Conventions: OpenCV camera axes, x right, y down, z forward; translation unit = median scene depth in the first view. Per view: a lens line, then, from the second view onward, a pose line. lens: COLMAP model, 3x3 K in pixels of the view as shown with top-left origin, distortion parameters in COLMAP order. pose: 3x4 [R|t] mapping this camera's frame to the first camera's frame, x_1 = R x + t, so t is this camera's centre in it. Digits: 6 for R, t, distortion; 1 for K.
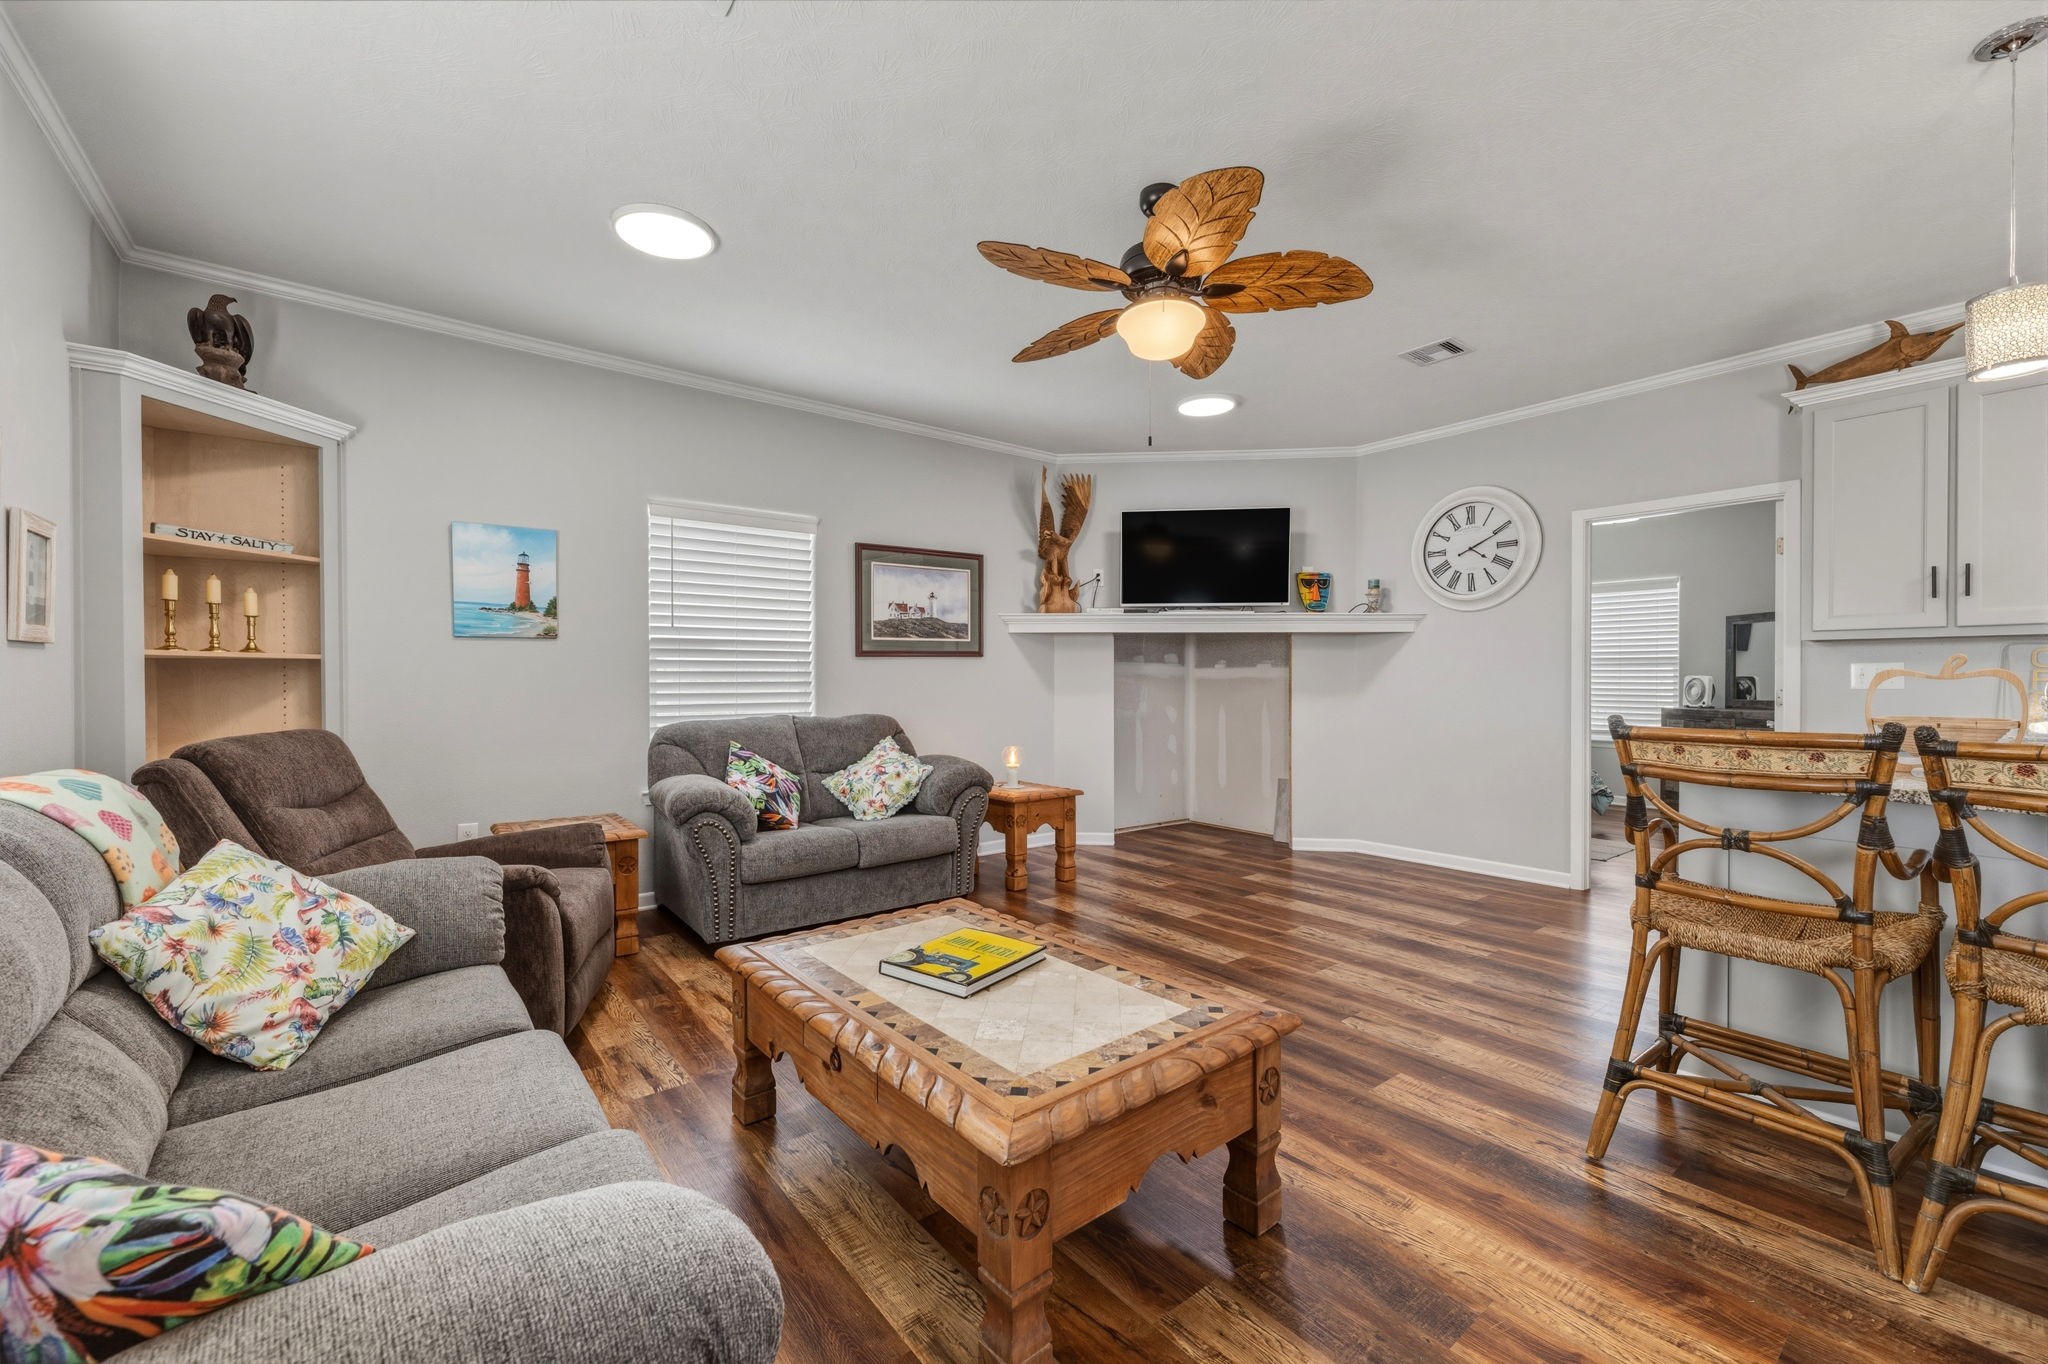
lens RADIAL K [[814.0, 0, 1030.9], [0, 814.0, 683.8], [0, 0, 1]] dist [0.001077, 0.000299]
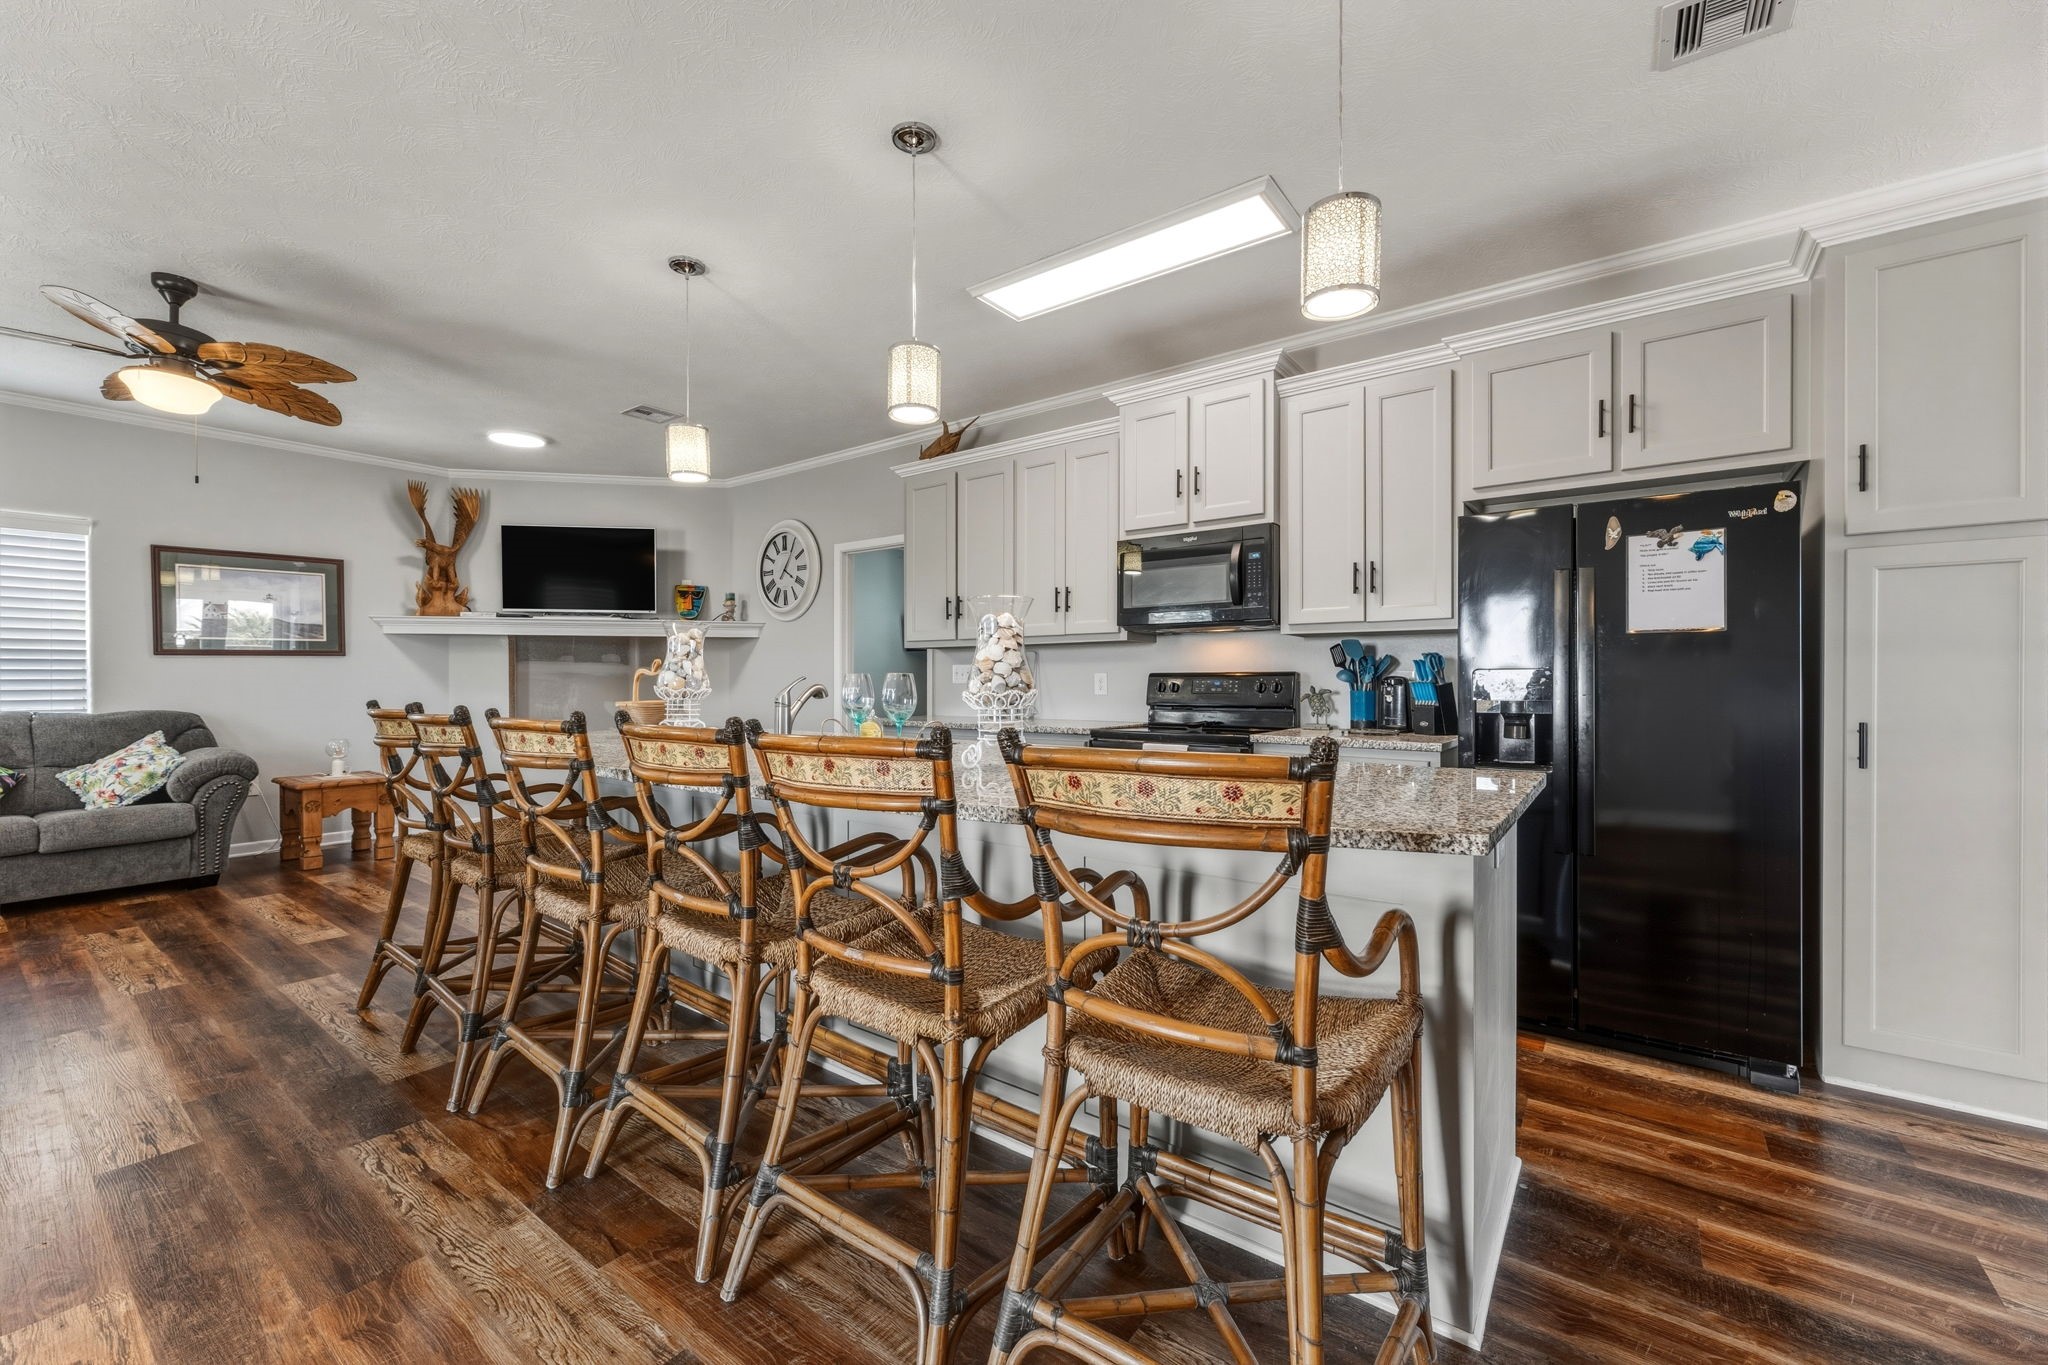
lens RADIAL K [[814.0, 0, 1030.9], [0, 814.0, 684.3], [0, 0, 1]] dist [0.001077, 0.000299]
pose [[0.968474, -0.001855, 0.249107, 0.572092], [0.001618, 0.999998, 0.001156, 0.004076], [-0.249109, -0.000716, 0.968475, -0.264640]]
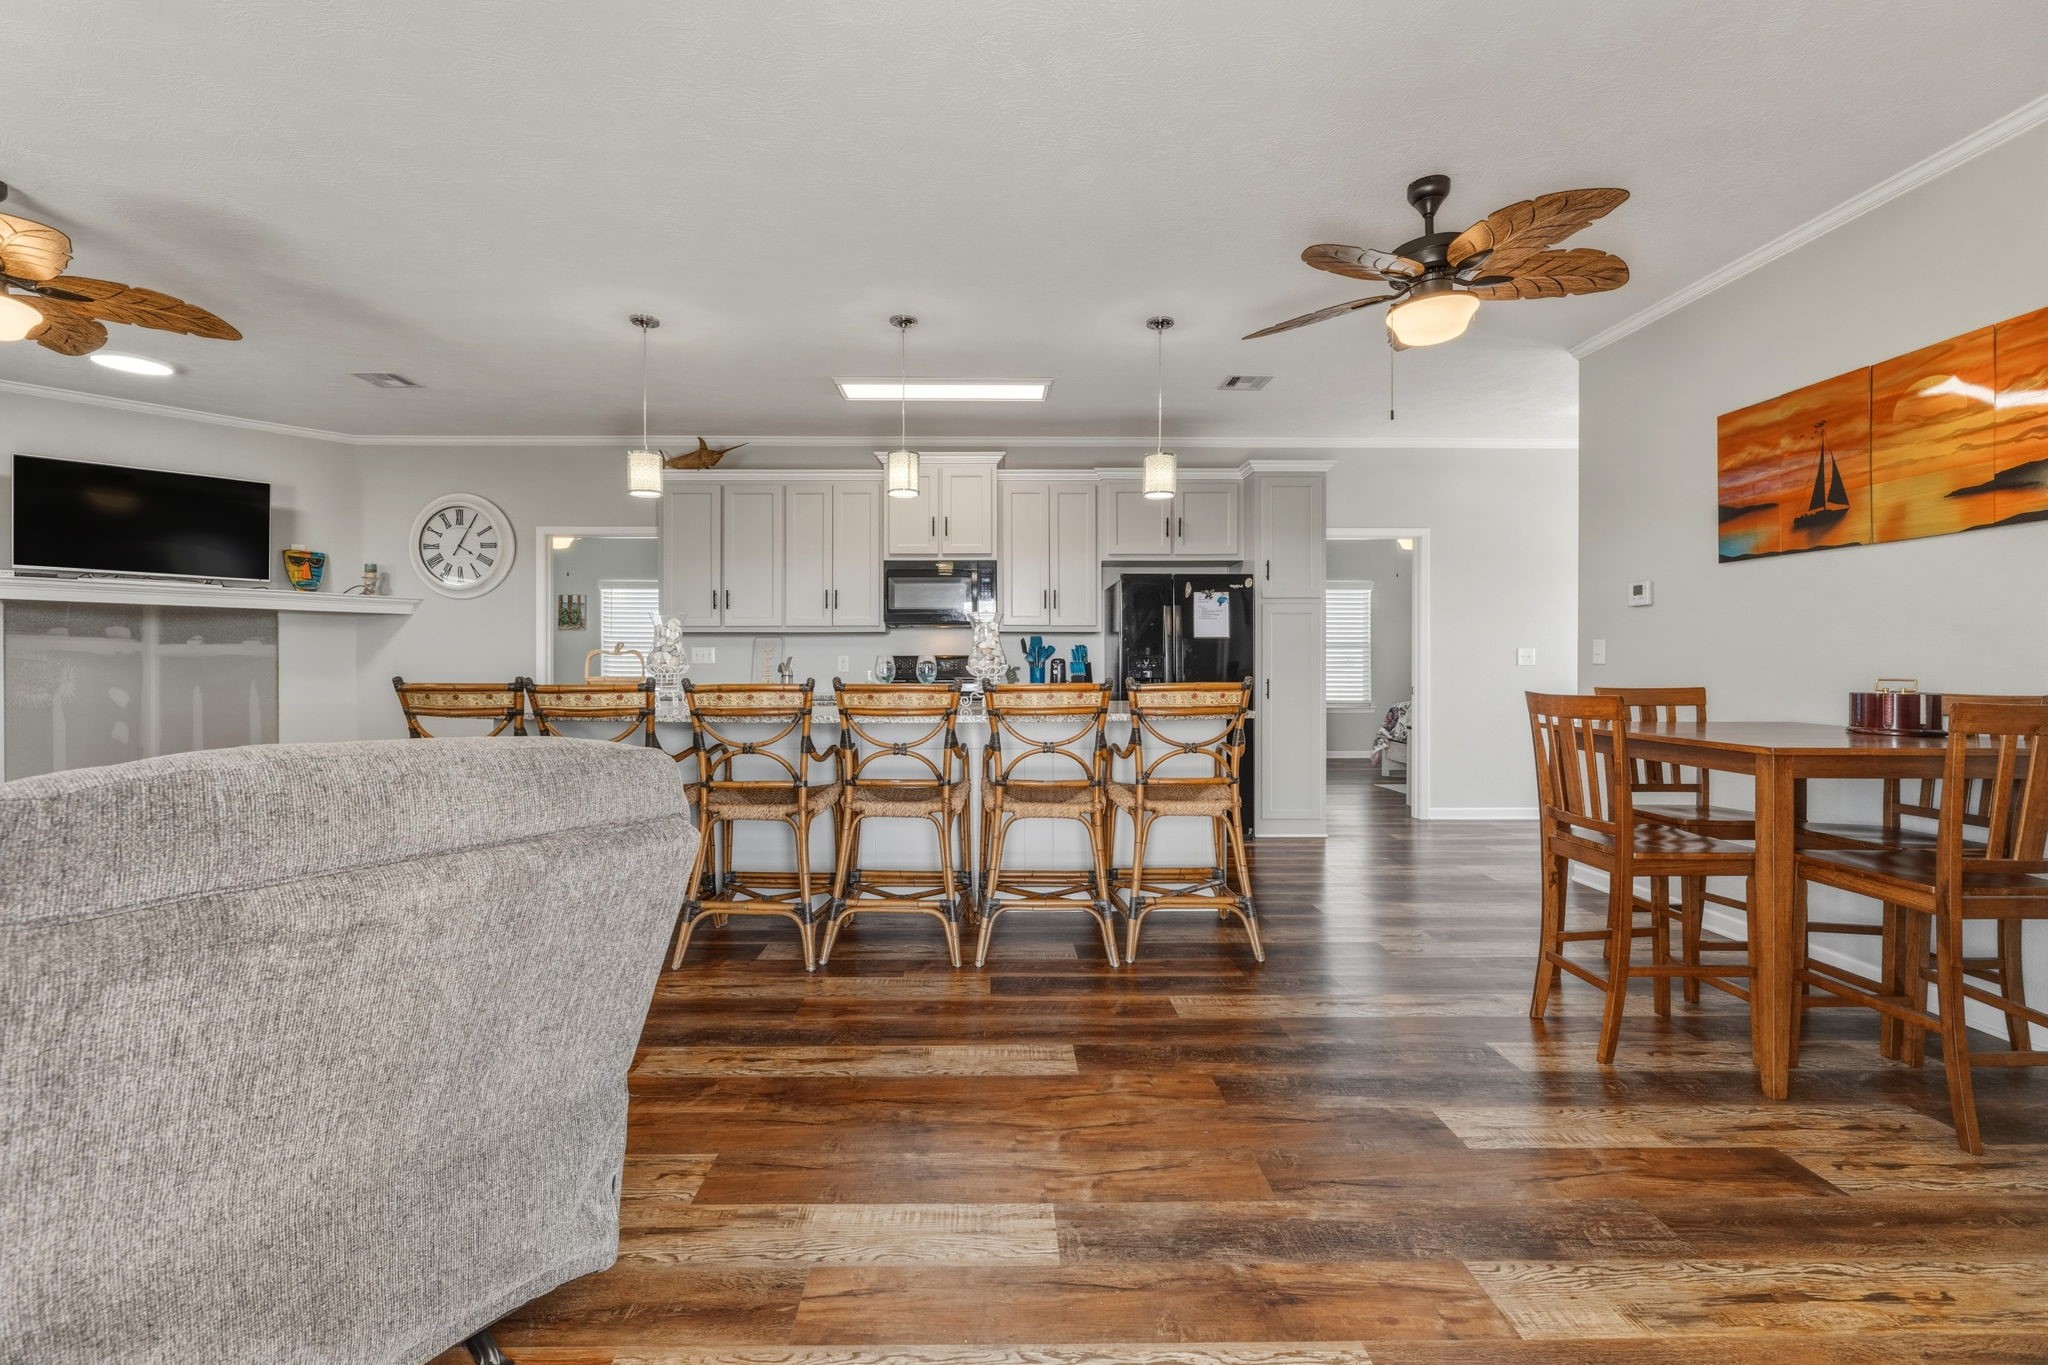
lens RADIAL K [[846.5, 0, 991.3], [0, 846.5, 660.8], [0, 0, 1]] dist [-0.000616, 0.000029]
pose [[0.623459, 0.001983, 0.781853, 0.063203], [0.002968, 0.999984, -0.004903, 0.007604], [-0.781850, 0.005377, 0.623443, -0.343175]]
